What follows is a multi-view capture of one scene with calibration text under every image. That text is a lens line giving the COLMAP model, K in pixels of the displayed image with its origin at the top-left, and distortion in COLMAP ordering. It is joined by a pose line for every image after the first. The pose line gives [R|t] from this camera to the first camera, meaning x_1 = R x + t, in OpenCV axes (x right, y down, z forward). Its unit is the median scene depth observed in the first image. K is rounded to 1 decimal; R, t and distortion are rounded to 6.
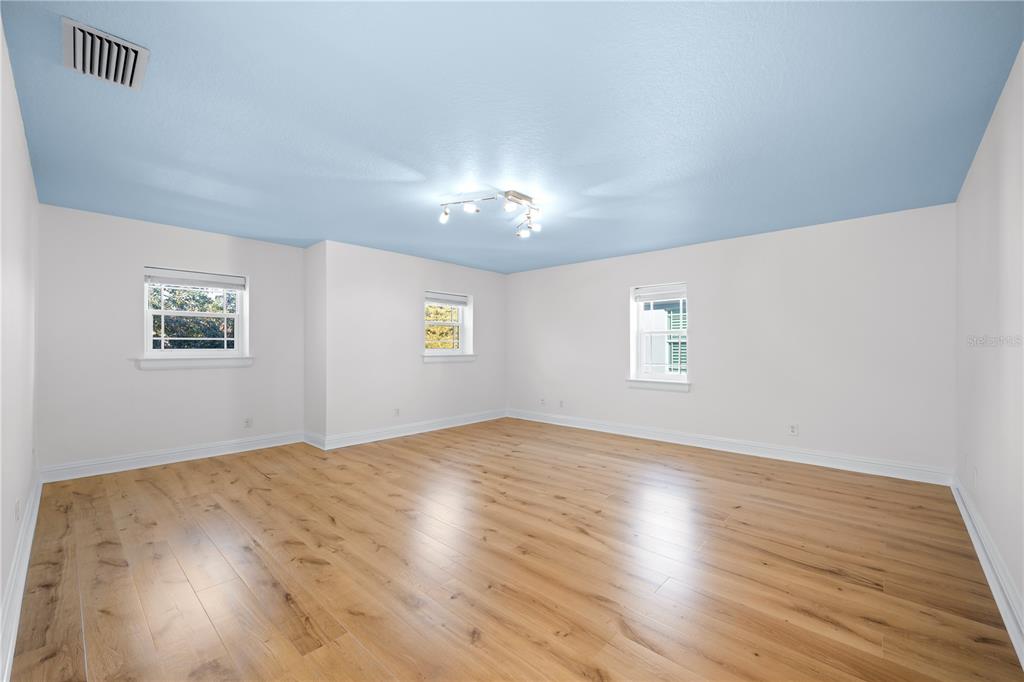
lens RADIAL K [[413.3, 0, 508.5], [0, 413.3, 350.9], [0, 0, 1]] dist [0.000113, 0.000007]
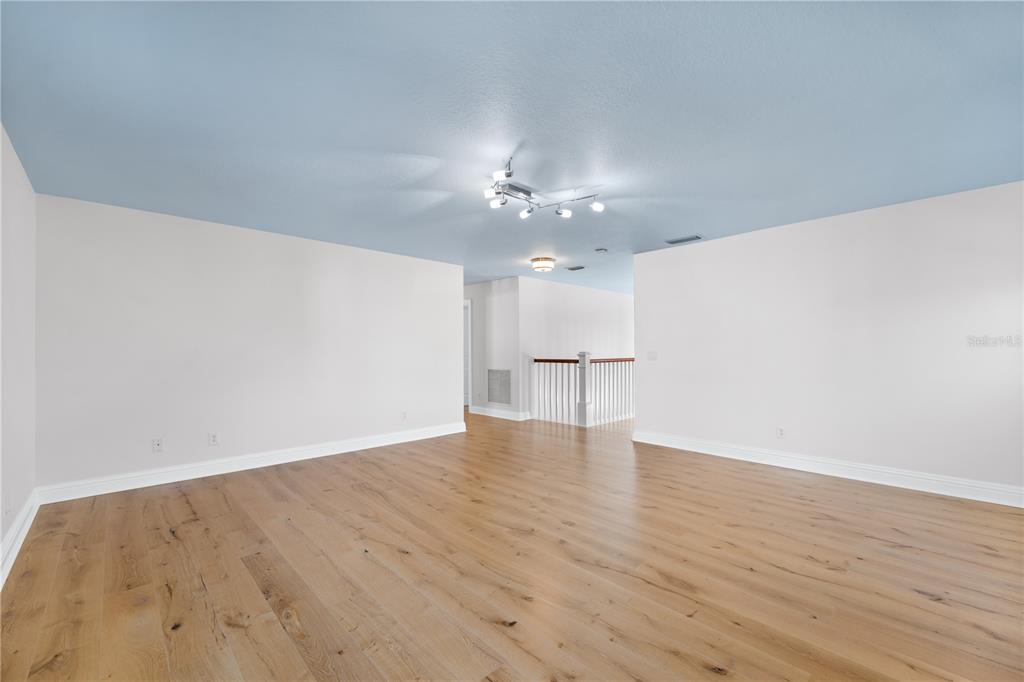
lens RADIAL K [[413.3, 0, 508.5], [0, 413.3, 350.9], [0, 0, 1]] dist [0.000113, 0.000007]
pose [[-0.998348, 0.003037, 0.057384, -0.009079], [0.002933, 0.999994, -0.001895, -0.004206], [-0.057390, -0.001724, -0.998350, 1.705270]]
